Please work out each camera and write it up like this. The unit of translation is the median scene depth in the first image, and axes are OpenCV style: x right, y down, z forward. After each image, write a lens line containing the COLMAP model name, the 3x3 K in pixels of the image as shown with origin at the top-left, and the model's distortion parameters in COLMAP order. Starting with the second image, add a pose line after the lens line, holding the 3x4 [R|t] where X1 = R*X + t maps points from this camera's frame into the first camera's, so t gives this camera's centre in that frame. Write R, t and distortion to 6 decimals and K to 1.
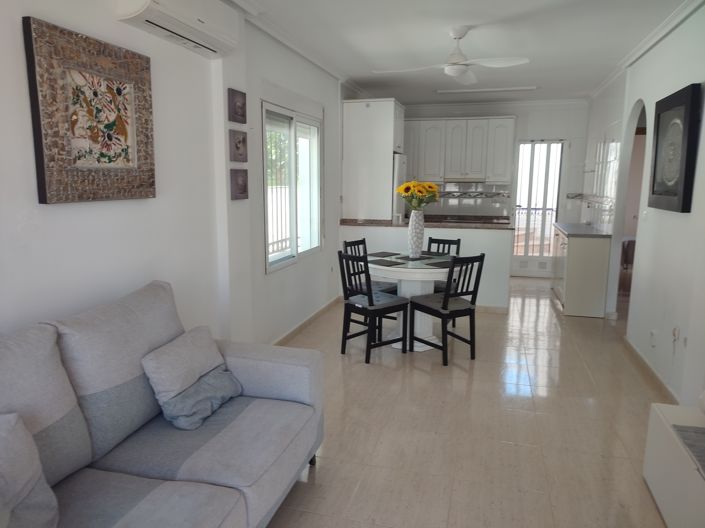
lens RADIAL K [[514.0, 0, 352.5], [0, 514.0, 266.2], [0, 0, 1]] dist [0.011153, -0.002367]
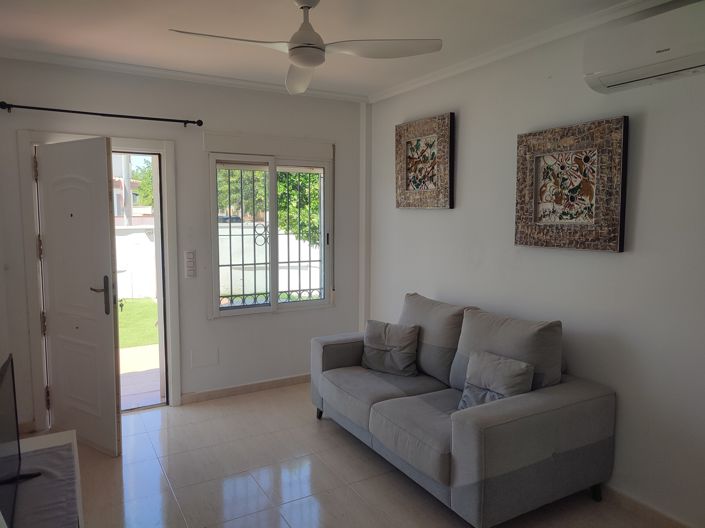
lens RADIAL K [[514.0, 0, 354.2], [0, 514.0, 260.6], [0, 0, 1]] dist [0.011153, -0.002367]
pose [[-0.702109, 0.062739, -0.709300, 0.793067], [-0.123442, 0.970305, 0.208016, -0.305070], [0.701288, 0.233608, -0.673515, 1.529363]]
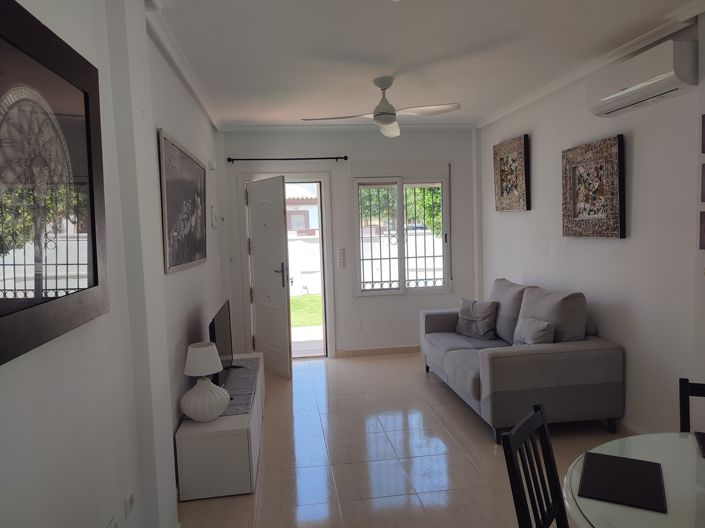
lens RADIAL K [[514.0, 0, 348.8], [0, 514.0, 260.5], [0, 0, 1]] dist [0.011153, -0.002367]
pose [[-0.920714, 0.055383, -0.386288, 0.867895], [-0.034303, 0.974560, 0.221485, -0.398757], [0.388728, 0.217175, -0.895392, 2.214612]]
